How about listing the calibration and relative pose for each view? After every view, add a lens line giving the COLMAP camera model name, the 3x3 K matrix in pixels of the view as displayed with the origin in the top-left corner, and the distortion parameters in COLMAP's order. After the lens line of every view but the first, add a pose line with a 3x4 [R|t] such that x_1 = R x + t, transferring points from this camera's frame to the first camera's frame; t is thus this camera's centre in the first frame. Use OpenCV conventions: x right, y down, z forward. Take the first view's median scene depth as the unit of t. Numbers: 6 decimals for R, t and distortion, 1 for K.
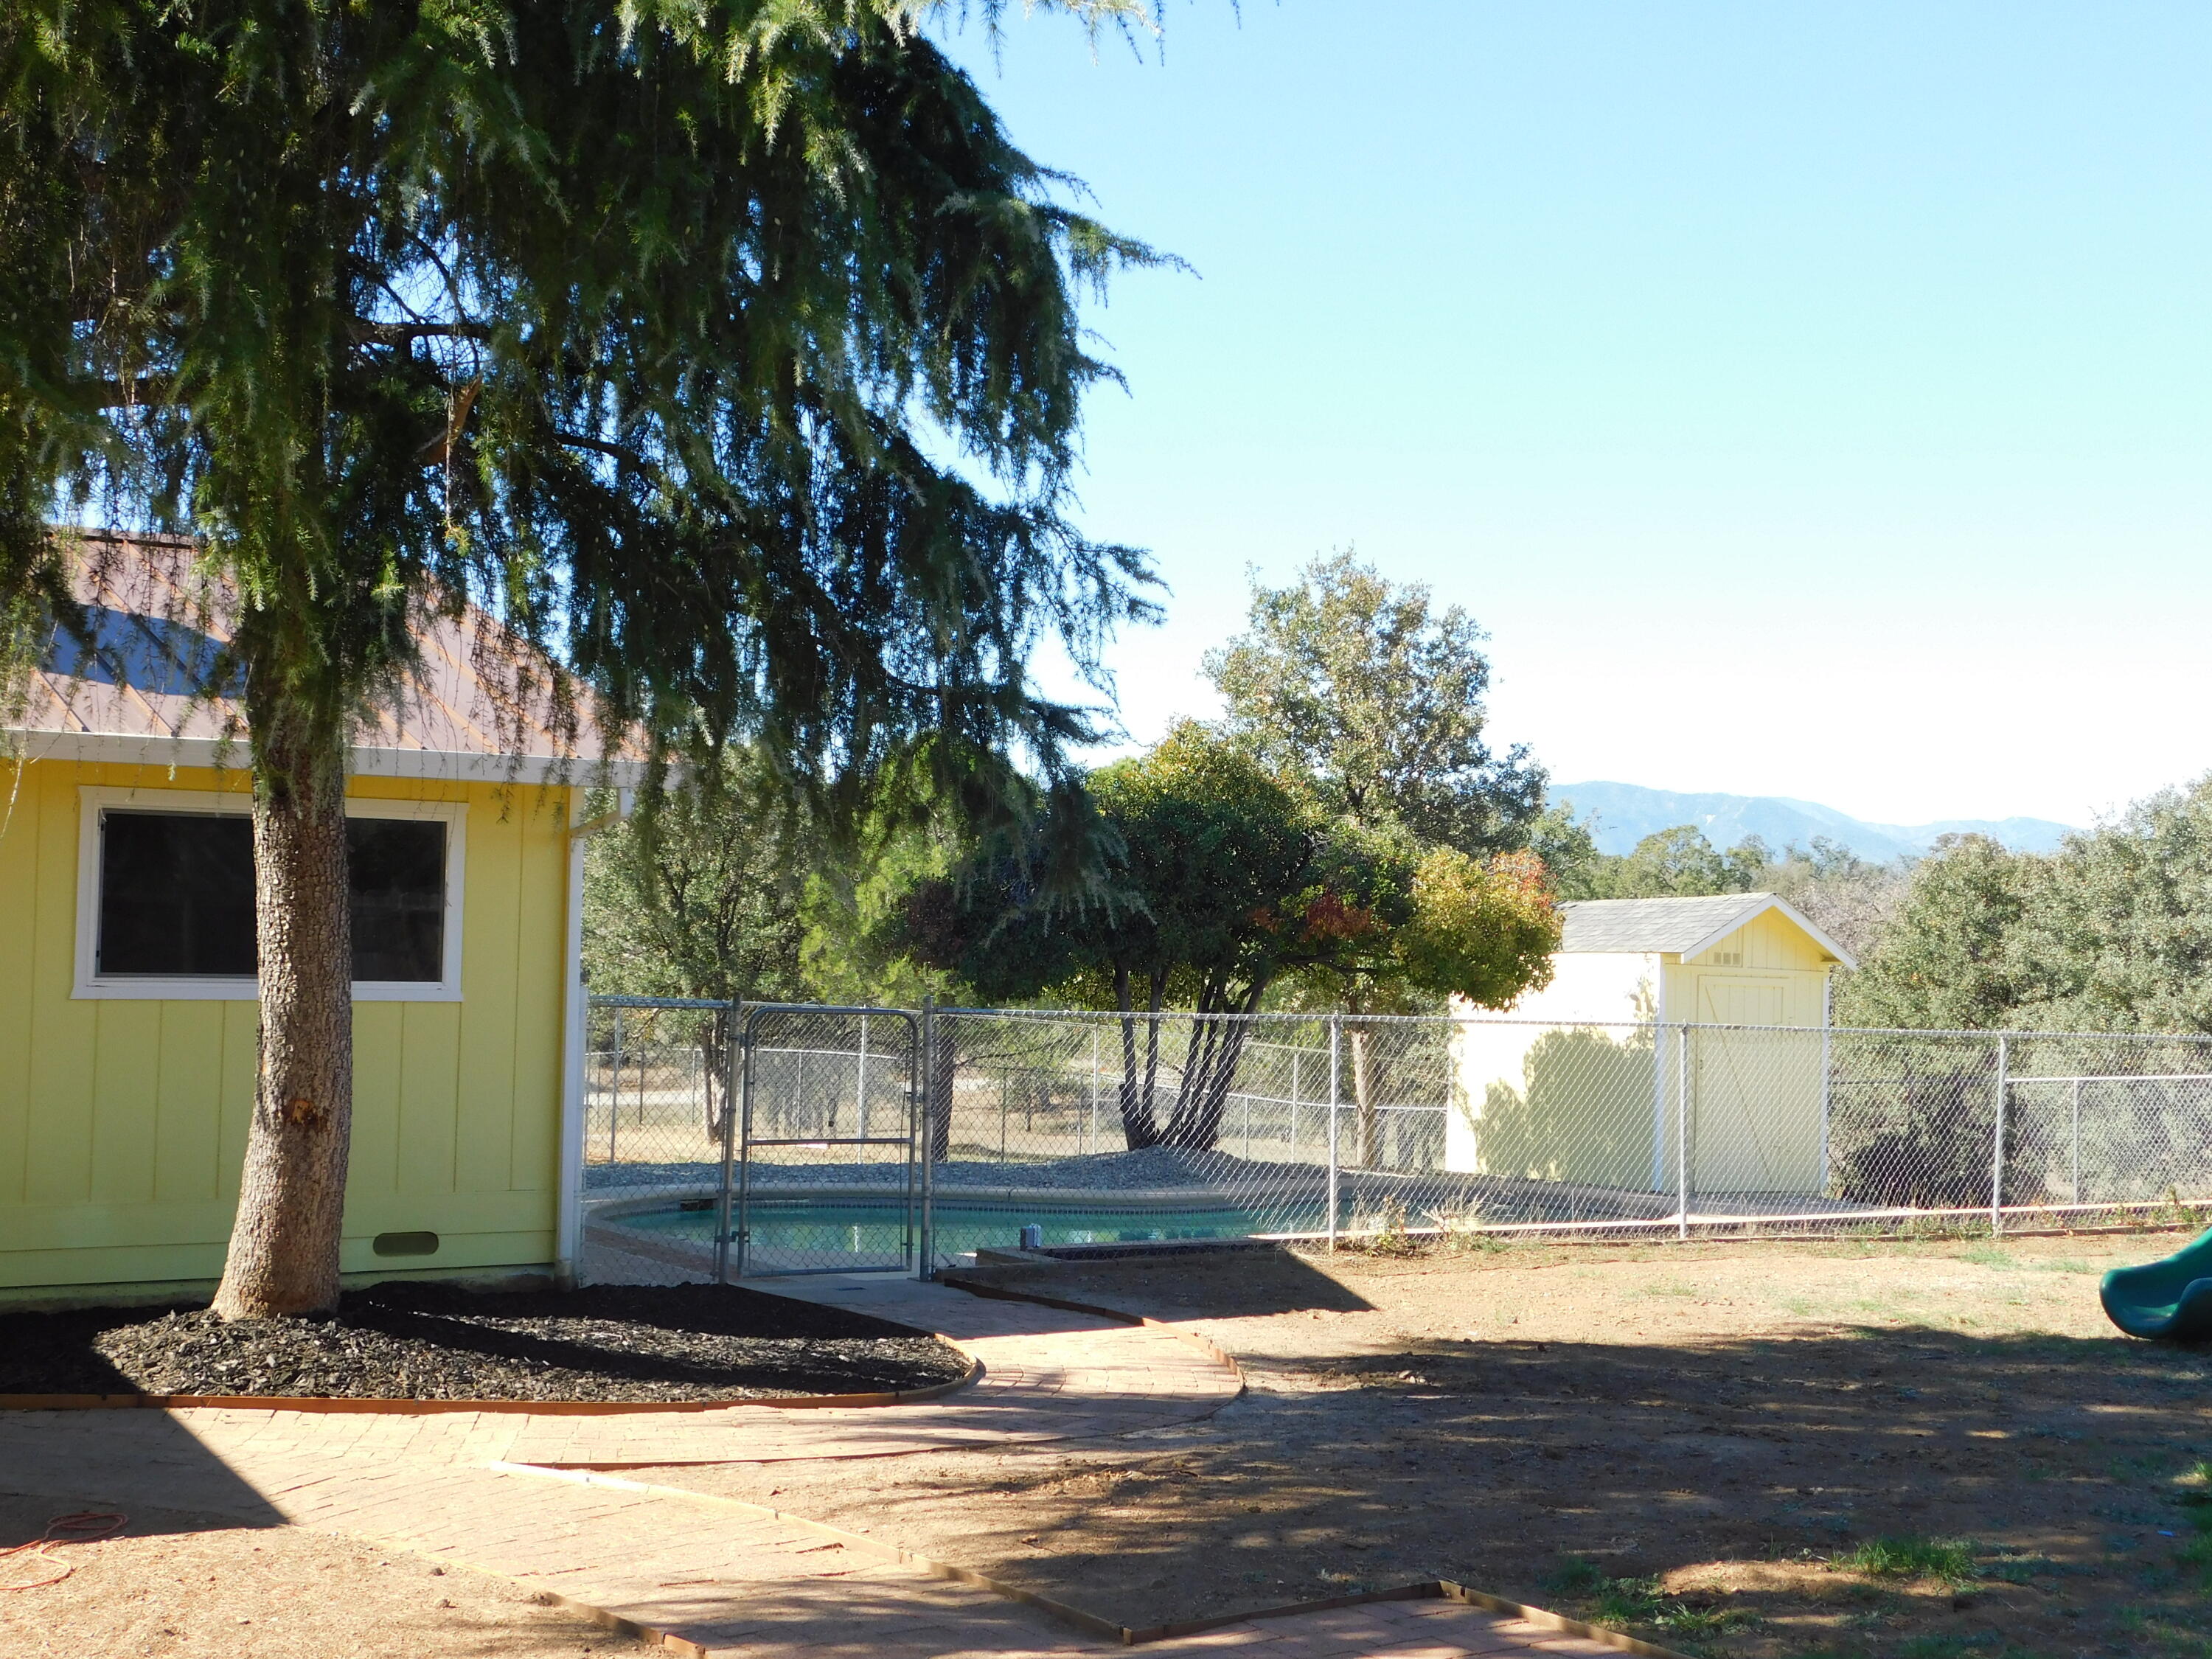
lens RADIAL K [[2895.0, 0, 1103.7], [0, 2895.0, 821.2], [0, 0, 1]] dist [0.003822, 0.000000]
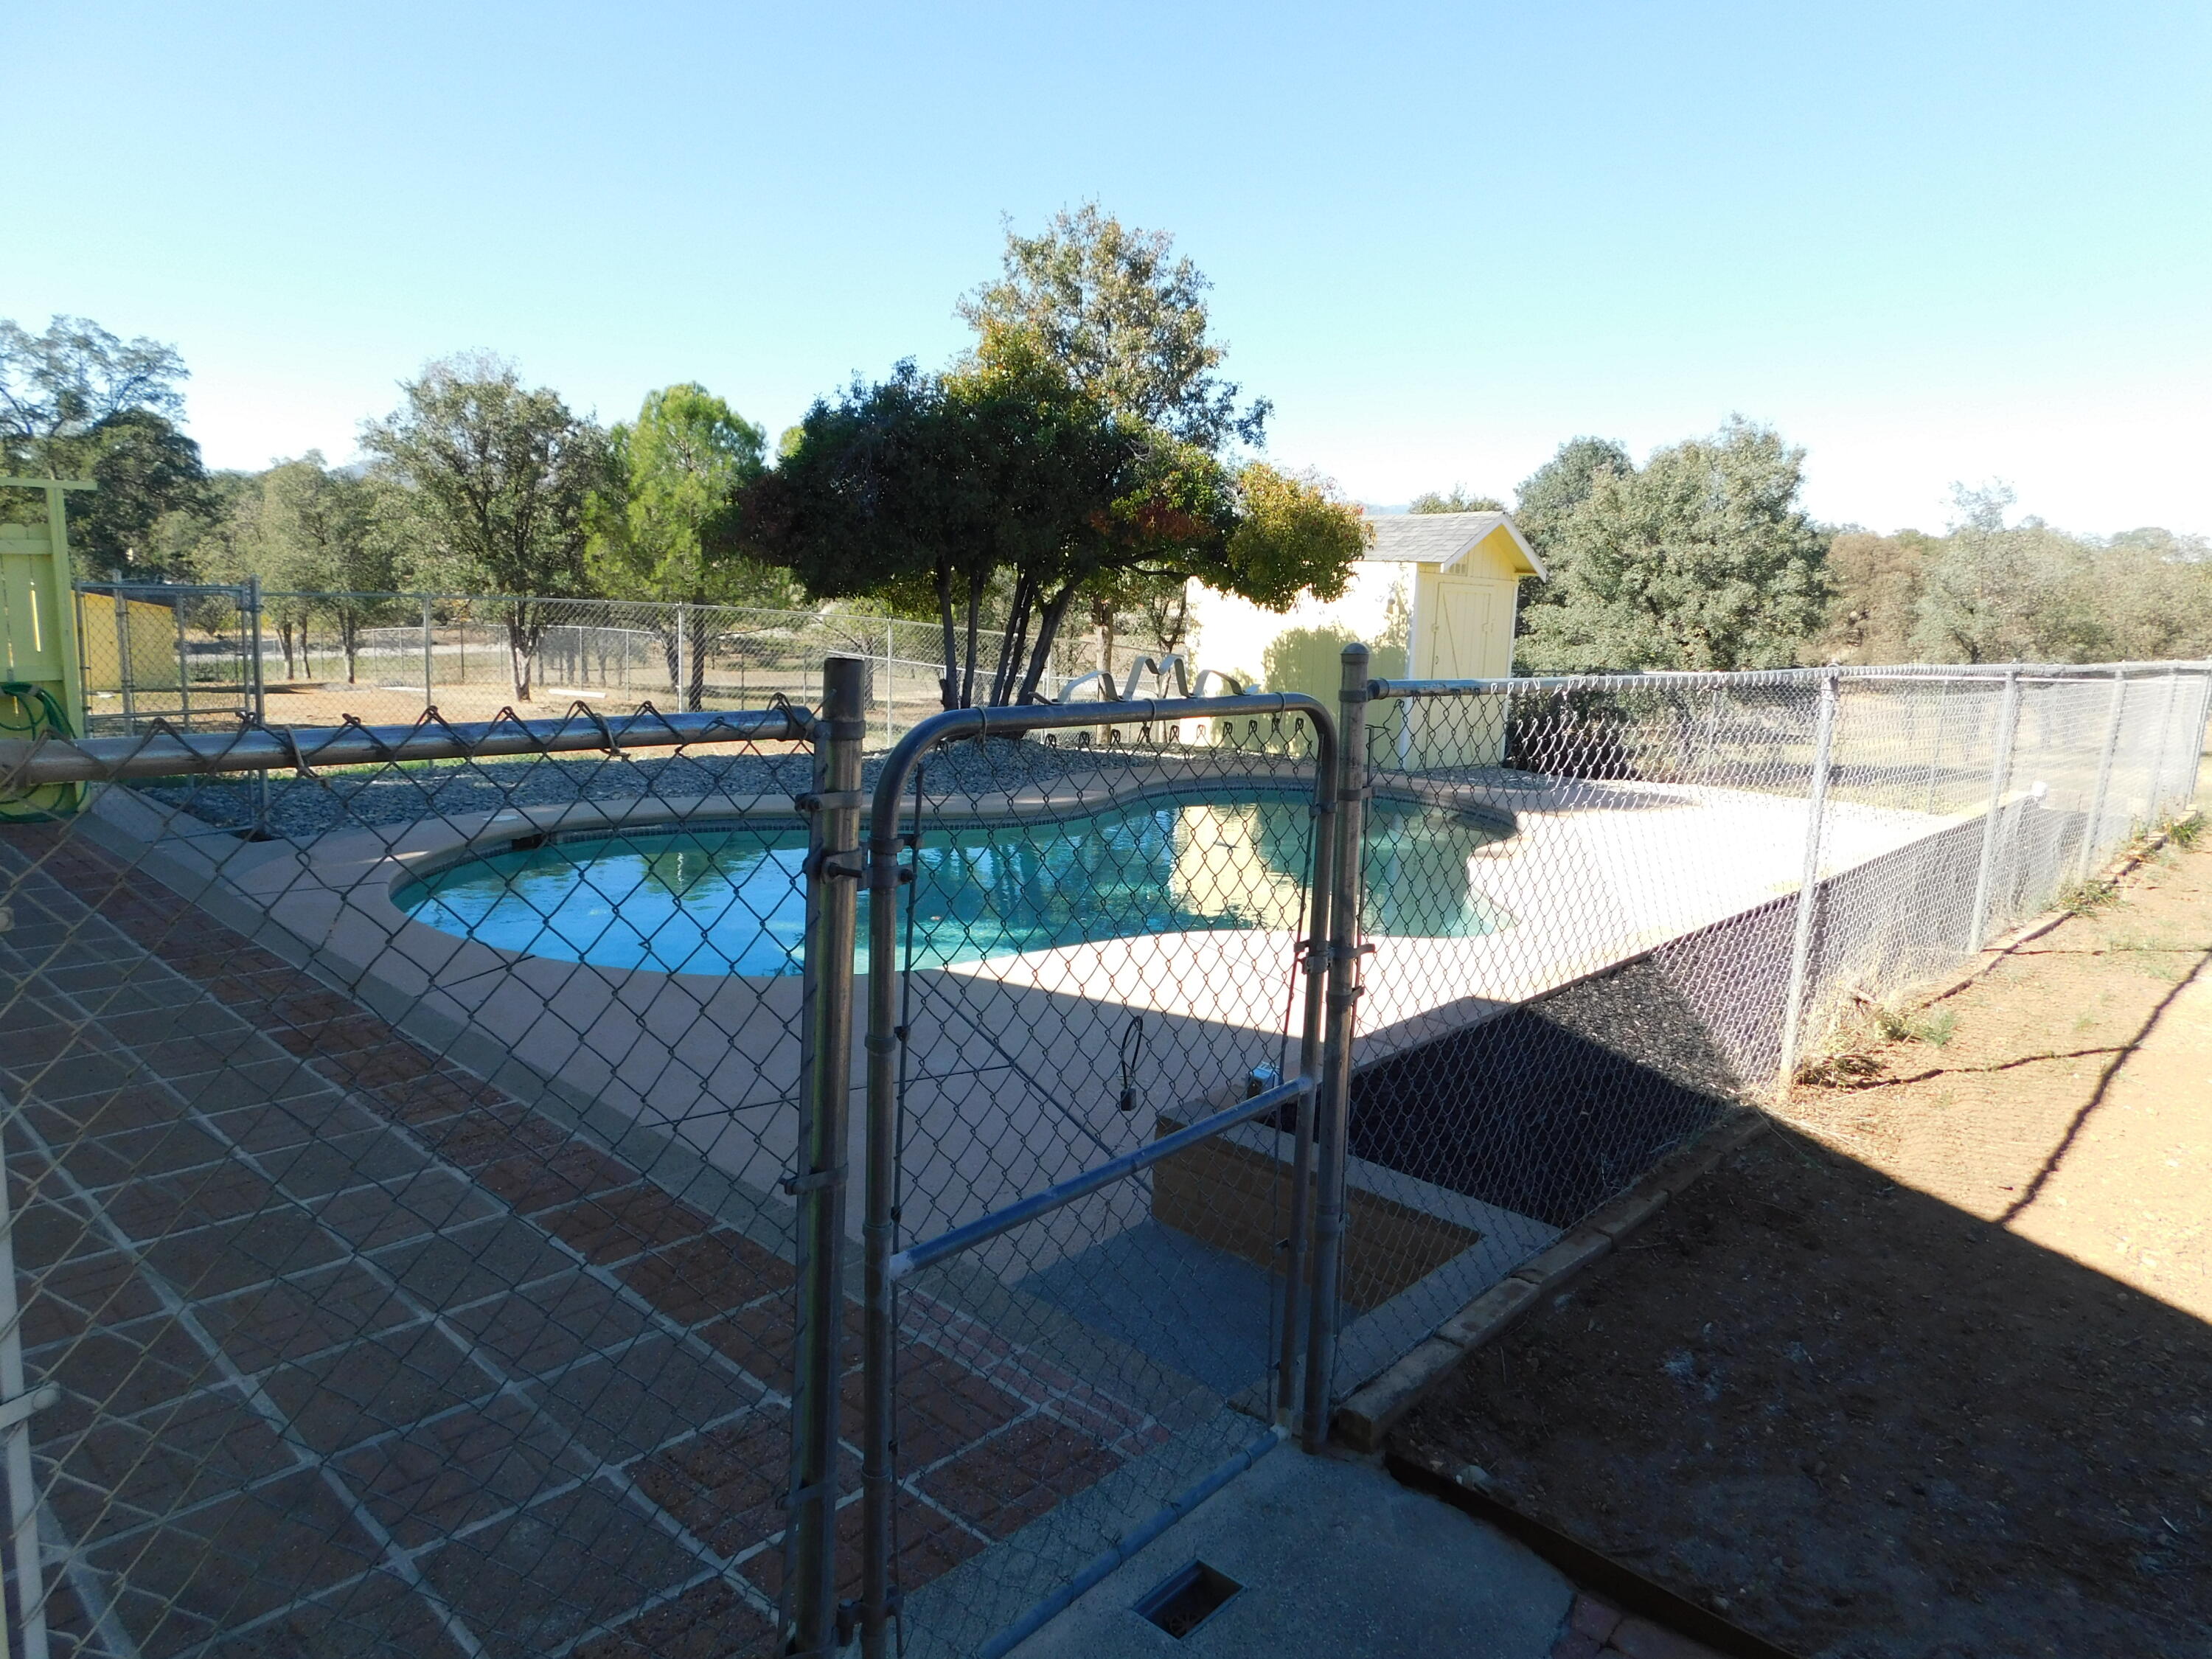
lens RADIAL K [[1449.0, 0, 1116.0], [0, 1449.0, 834.3], [0, 0, 1]] dist [-0.071287, 0.015720]
pose [[0.964564, -0.033310, 0.261737, -0.049205], [-0.027358, 0.974025, 0.224780, 0.017316], [-0.262426, -0.223976, 0.938599, 0.323142]]
